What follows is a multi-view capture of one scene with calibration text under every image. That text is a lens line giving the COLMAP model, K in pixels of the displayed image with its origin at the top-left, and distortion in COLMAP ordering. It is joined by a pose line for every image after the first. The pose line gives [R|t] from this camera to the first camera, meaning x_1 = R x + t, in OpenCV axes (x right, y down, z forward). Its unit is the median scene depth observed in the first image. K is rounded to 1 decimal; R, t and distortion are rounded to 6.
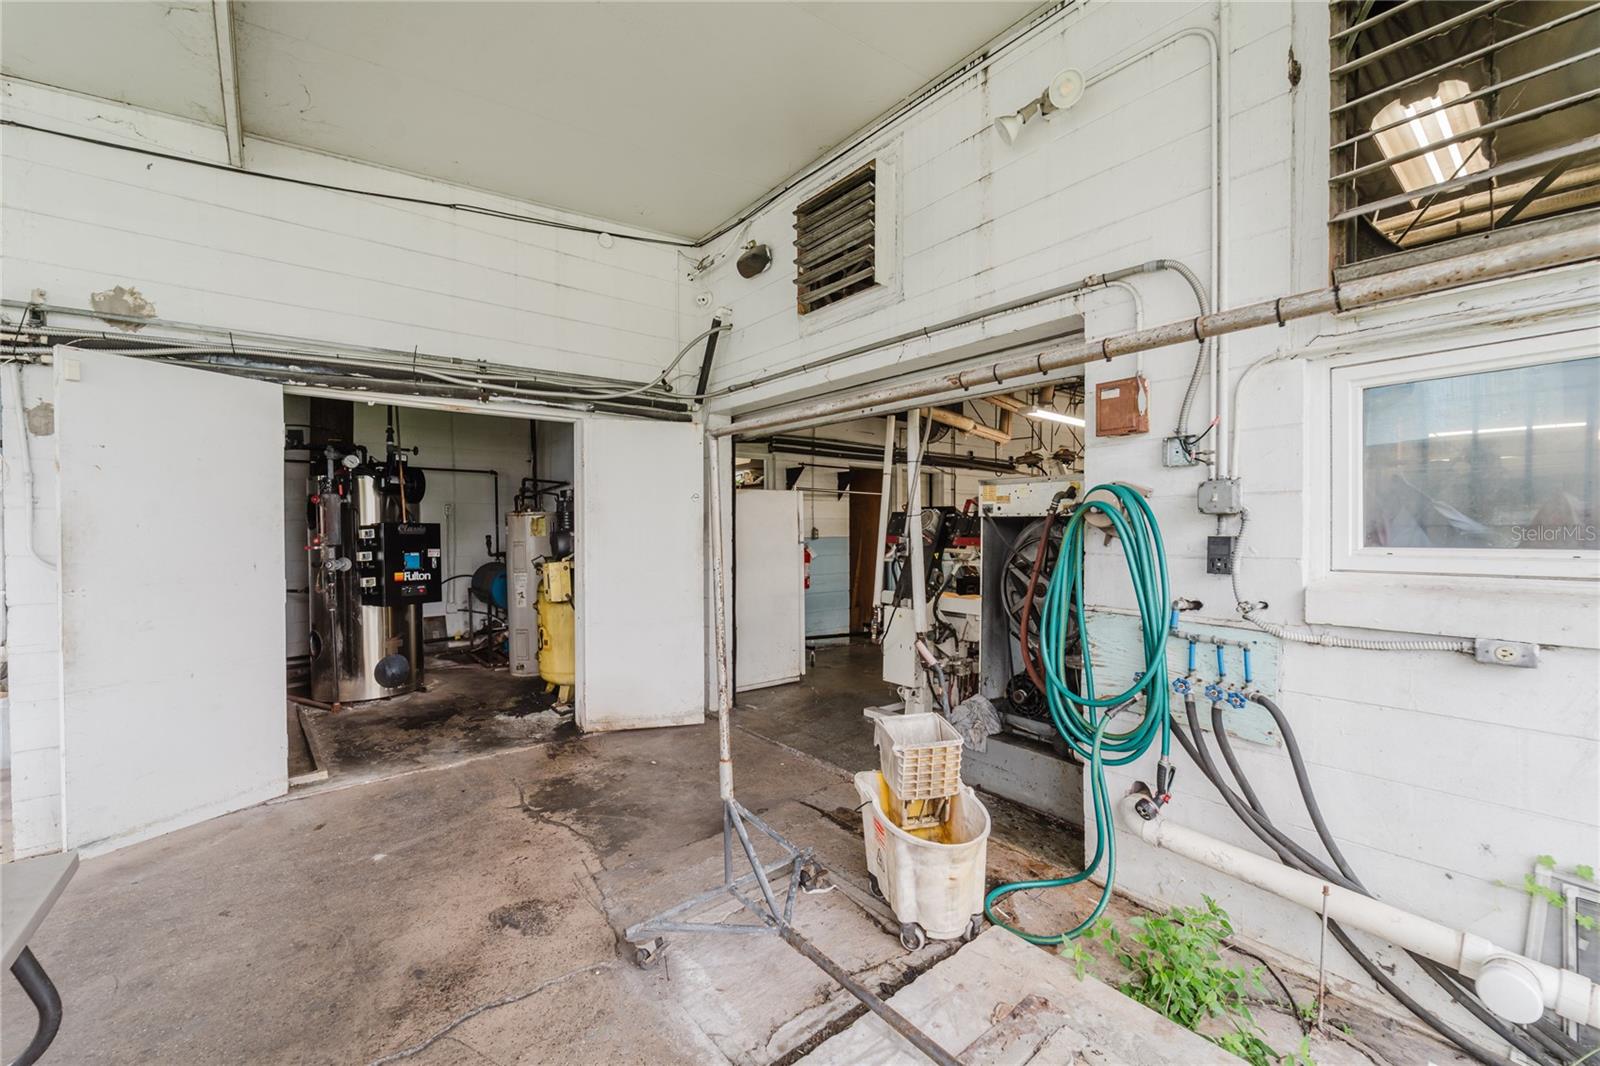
lens RADIAL K [[649.9, 0, 796.3], [0, 649.9, 538.5], [0, 0, 1]] dist [0.002358, -0.000344]
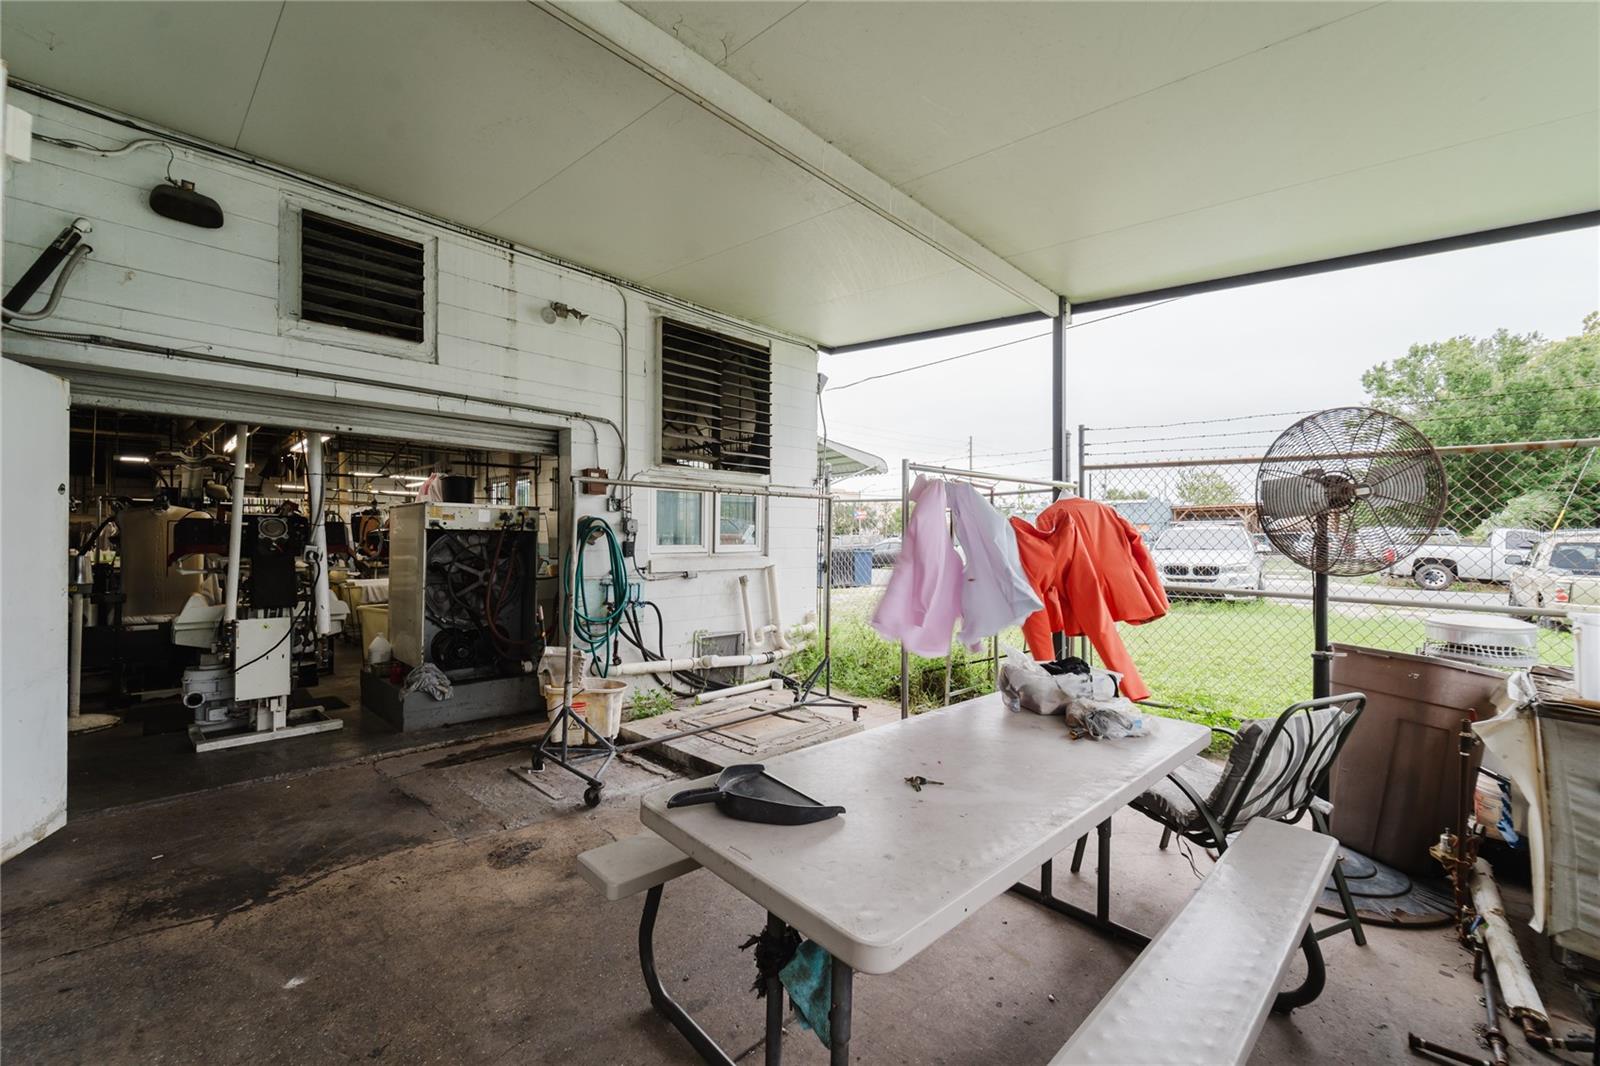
lens RADIAL K [[649.9, 0, 796.3], [0, 649.9, 538.5], [0, 0, 1]] dist [0.002358, -0.000344]
pose [[-0.131711, 0.004574, 0.991278, -1.374143], [0.013266, 0.999908, -0.002852, 0.000726], [-0.991199, 0.012775, -0.131759, 0.508898]]
